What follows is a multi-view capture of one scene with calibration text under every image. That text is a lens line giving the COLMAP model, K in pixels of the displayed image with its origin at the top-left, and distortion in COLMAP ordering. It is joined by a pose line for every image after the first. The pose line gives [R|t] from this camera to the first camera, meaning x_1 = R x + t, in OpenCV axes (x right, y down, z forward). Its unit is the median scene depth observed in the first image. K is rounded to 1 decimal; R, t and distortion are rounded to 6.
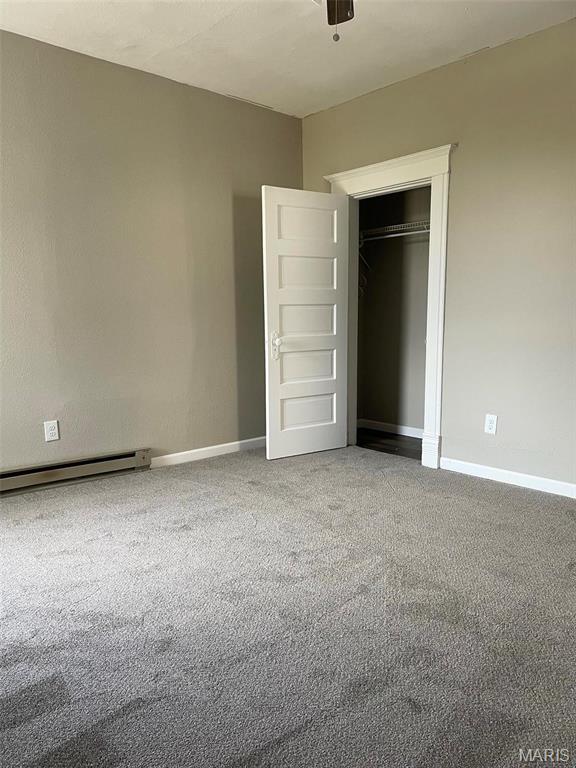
lens RADIAL K [[579.9, 0, 291.3], [0, 579.9, 386.8], [0, 0, 1]] dist [0.069924, -0.089174]
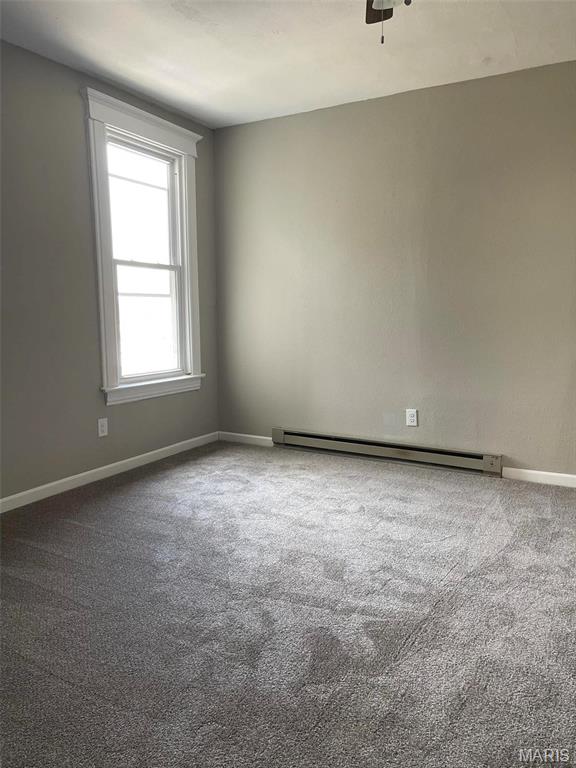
lens RADIAL K [[588.8, 0, 282.8], [0, 588.8, 386.7], [0, 0, 1]] dist [0.068738, -0.071930]
pose [[0.316109, 0.122931, -0.940725, 0.630236], [-0.111828, 0.989485, 0.091725, -0.067991], [0.942109, 0.076204, 0.326532, 0.350334]]
